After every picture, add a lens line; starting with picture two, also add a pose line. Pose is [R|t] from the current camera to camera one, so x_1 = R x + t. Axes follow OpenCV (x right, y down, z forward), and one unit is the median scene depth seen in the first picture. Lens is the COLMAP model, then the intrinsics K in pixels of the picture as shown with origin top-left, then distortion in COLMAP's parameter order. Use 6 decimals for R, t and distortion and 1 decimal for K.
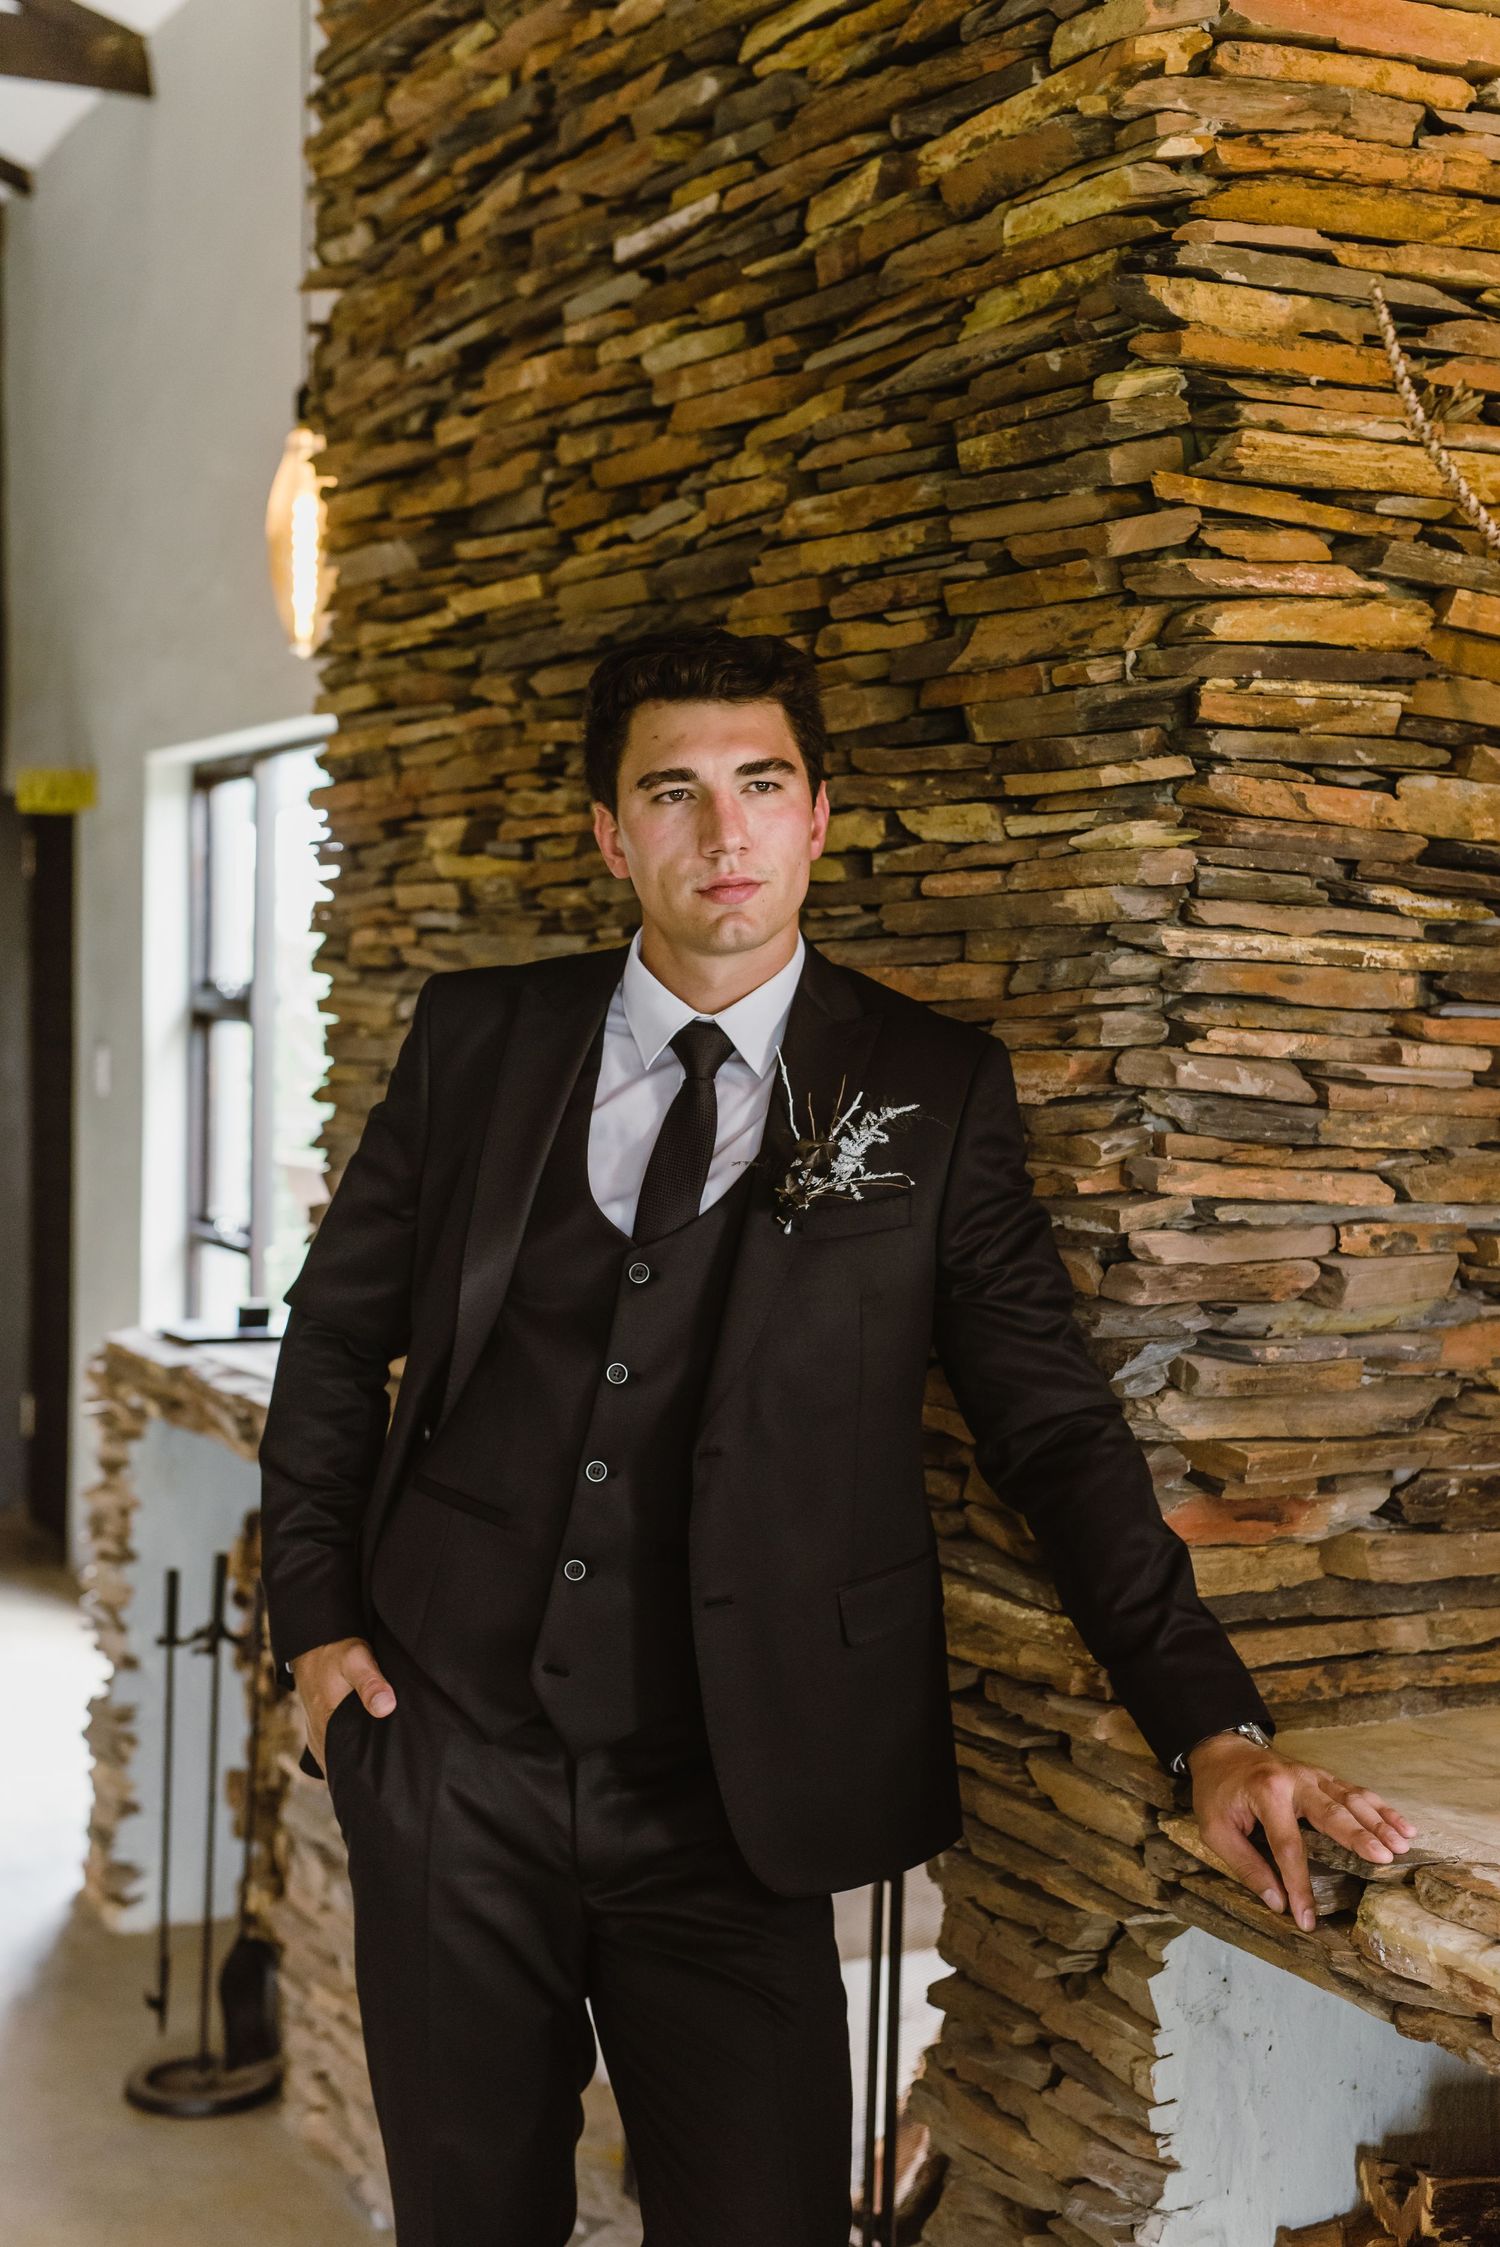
lens RADIAL K [[3134.0, 0, 750.0], [0, 3134.0, 1123.5], [0, 0, 1]] dist [0.137202, 0.091890]
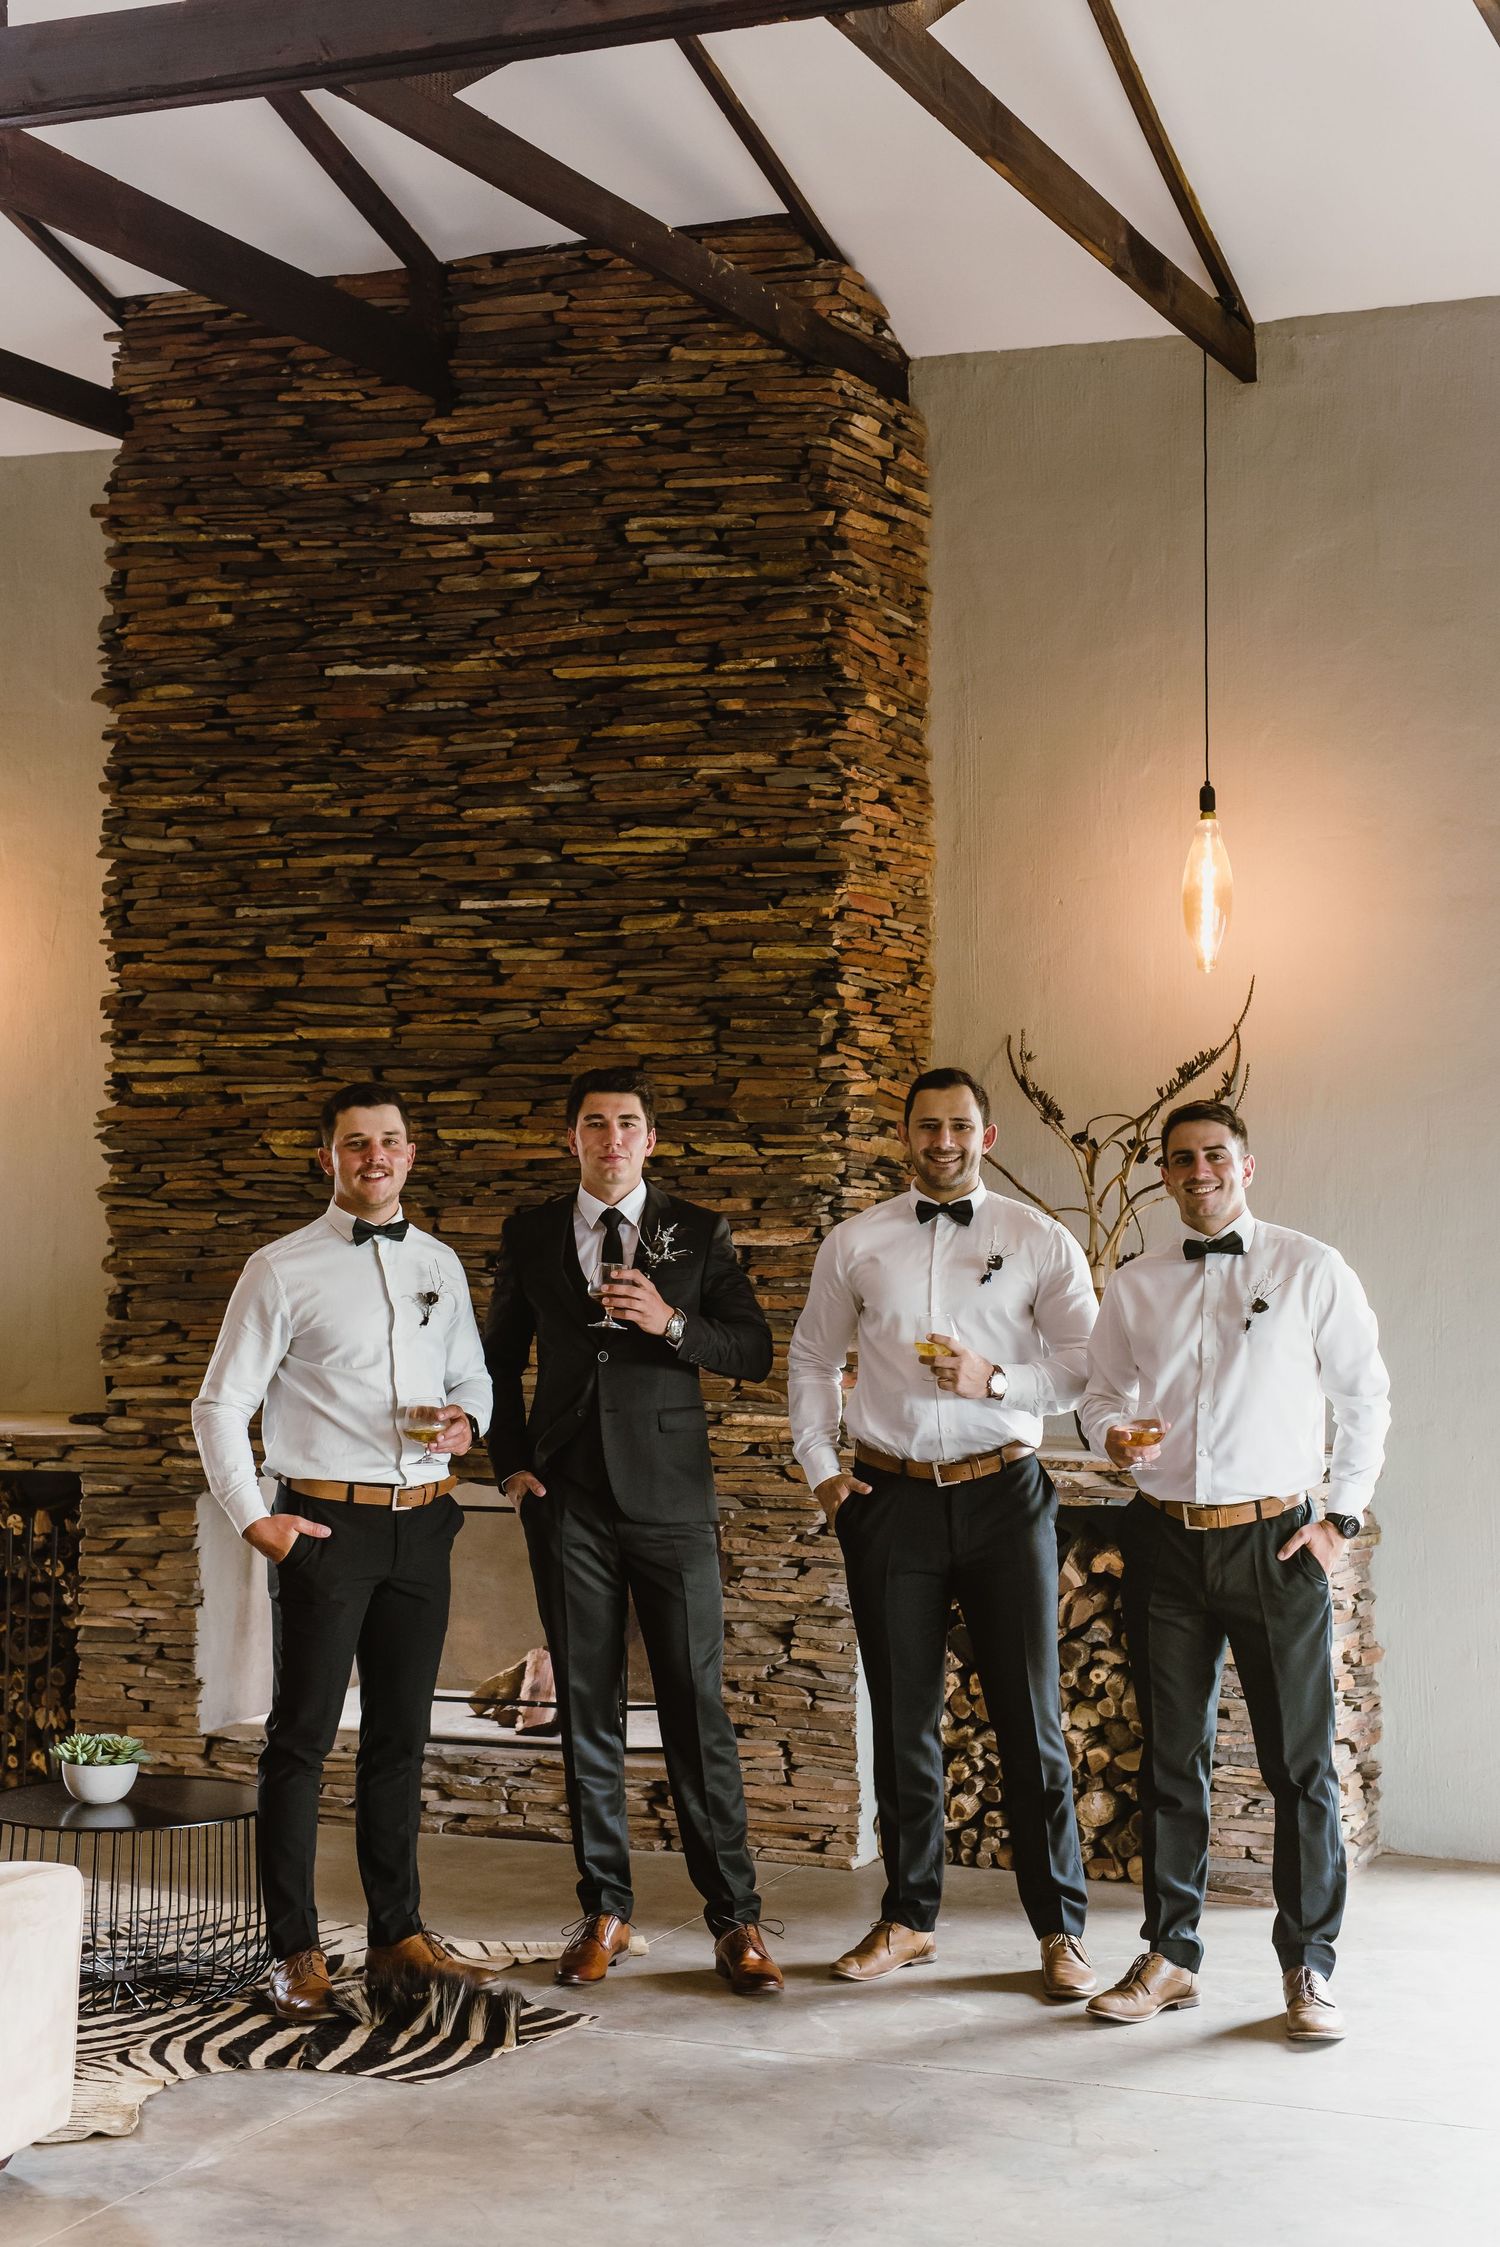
lens RADIAL K [[3239.1, 0, 747.7], [0, 3239.1, 1073.9], [0, 0, 1]] dist [0.140451, 0.086900]
pose [[0.766024, 0.010447, 0.642727, -1.925914], [0.037787, 0.997407, -0.061247, 0.018316], [-0.641701, 0.071203, 0.763643, -1.344436]]
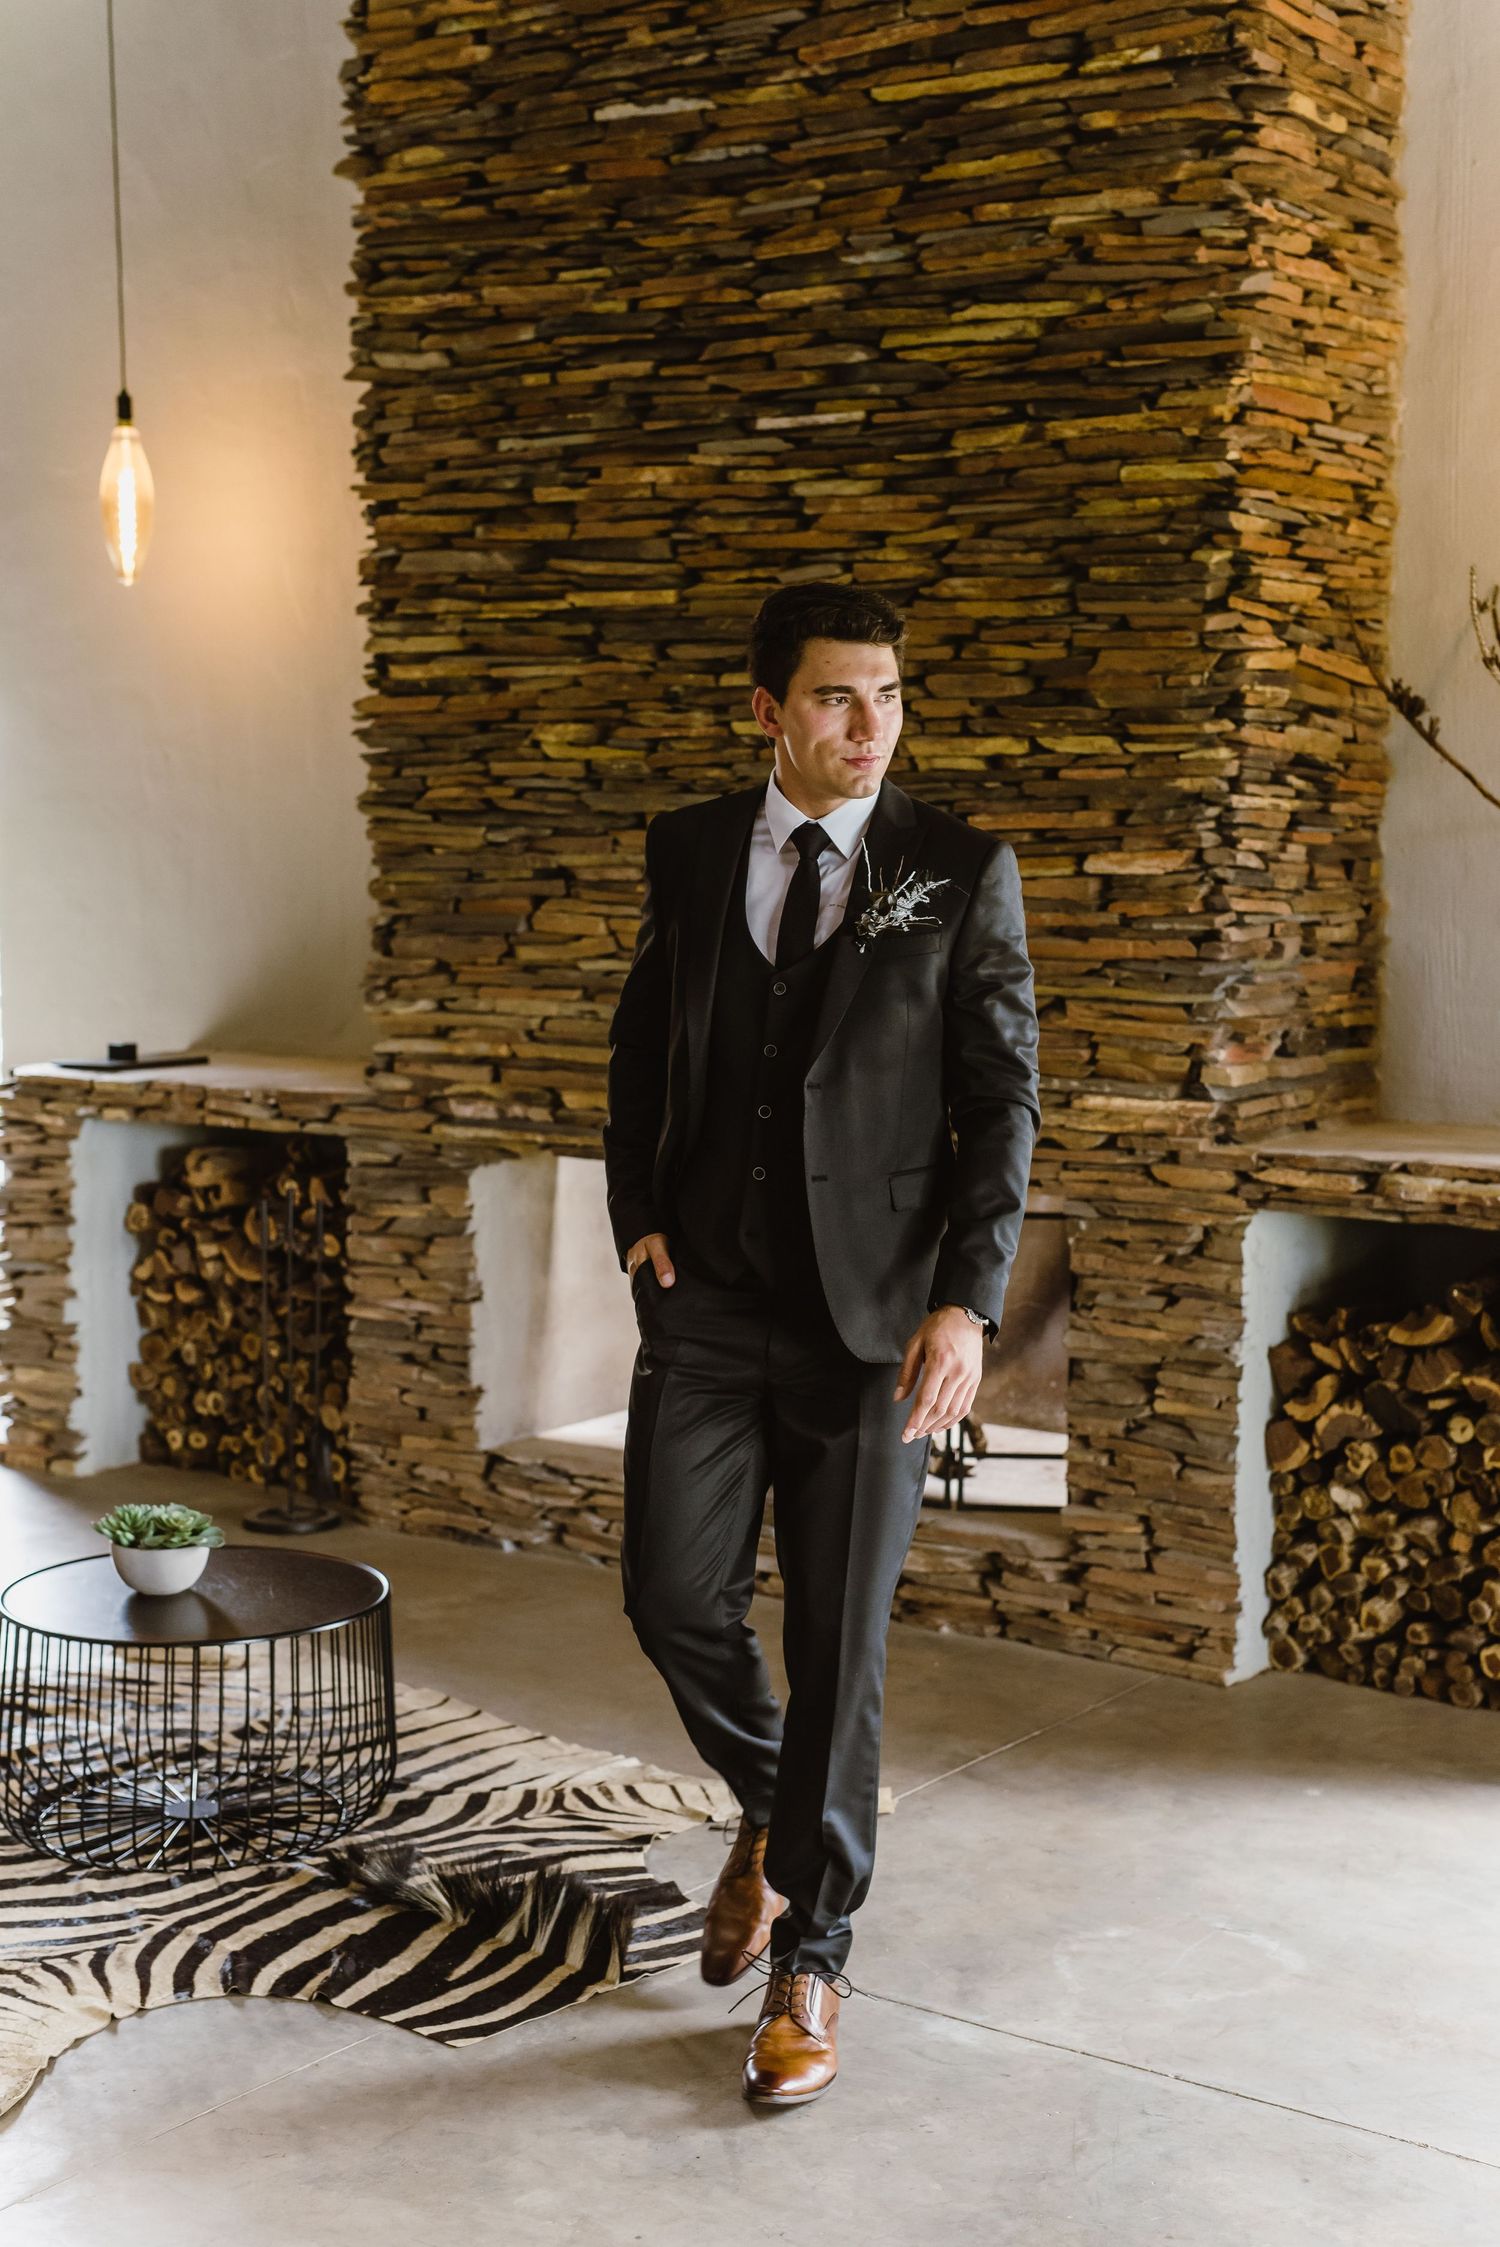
lens RADIAL K [[3134.0, 0, 750.0], [0, 3134.0, 1123.5], [0, 0, 1]] dist [0.137202, 0.091890]
pose [[0.886638, -0.057376, 0.458891, -1.204559], [0.029660, 0.997286, 0.067384, 0.011361], [-0.461512, -0.046135, 0.885934, -0.856653]]
